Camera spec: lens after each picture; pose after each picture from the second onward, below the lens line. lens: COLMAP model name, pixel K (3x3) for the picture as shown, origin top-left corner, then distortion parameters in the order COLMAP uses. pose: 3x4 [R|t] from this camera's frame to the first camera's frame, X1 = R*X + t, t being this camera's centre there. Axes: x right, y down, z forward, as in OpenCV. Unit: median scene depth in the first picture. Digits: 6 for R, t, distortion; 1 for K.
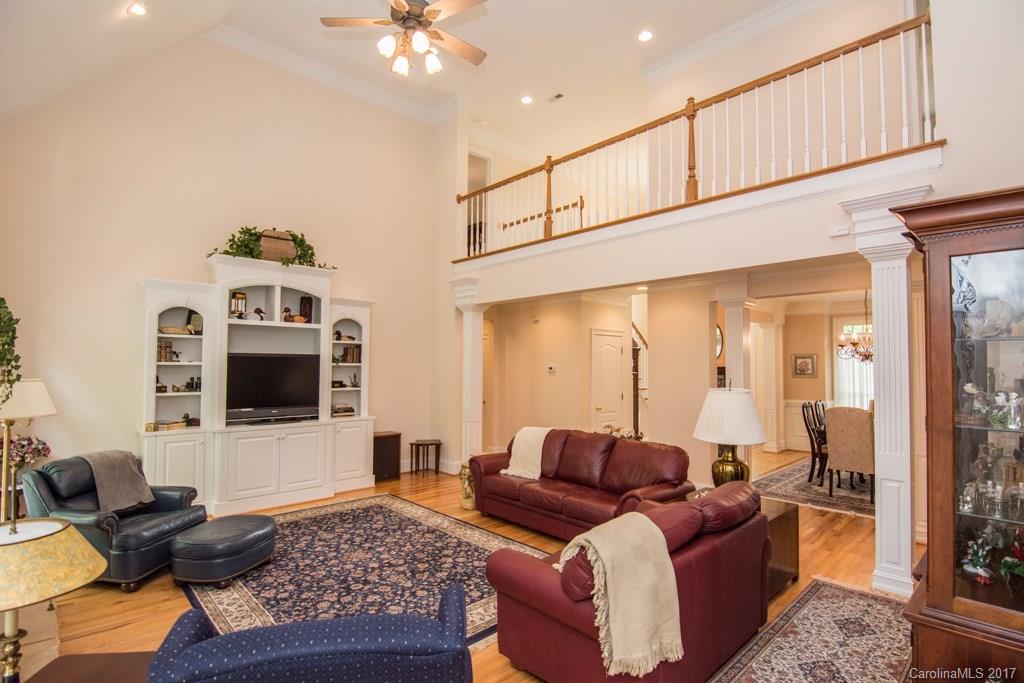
lens RADIAL K [[497.3, 0, 512.2], [0, 497.3, 346.6], [0, 0, 1]] dist [0.000527, -0.015393]
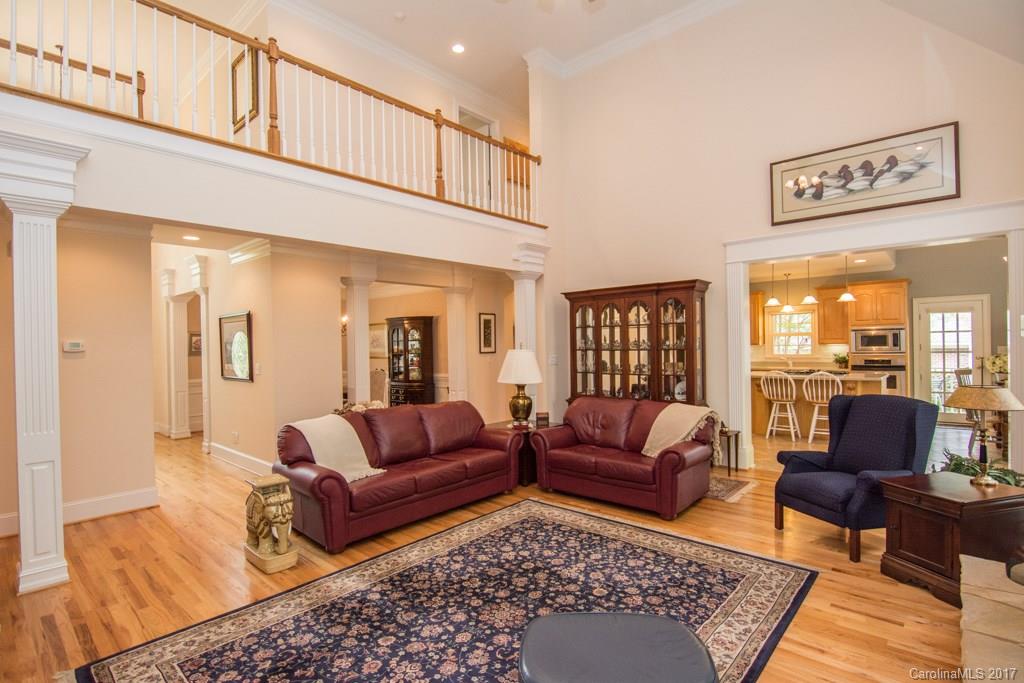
lens RADIAL K [[497.3, 0, 512.2], [0, 497.3, 346.6], [0, 0, 1]] dist [0.000527, -0.015393]
pose [[-0.086681, -0.008022, 0.996204, -0.915127], [-0.018322, 0.999811, 0.006457, 0.058304], [-0.996068, -0.017693, -0.086811, 0.998678]]
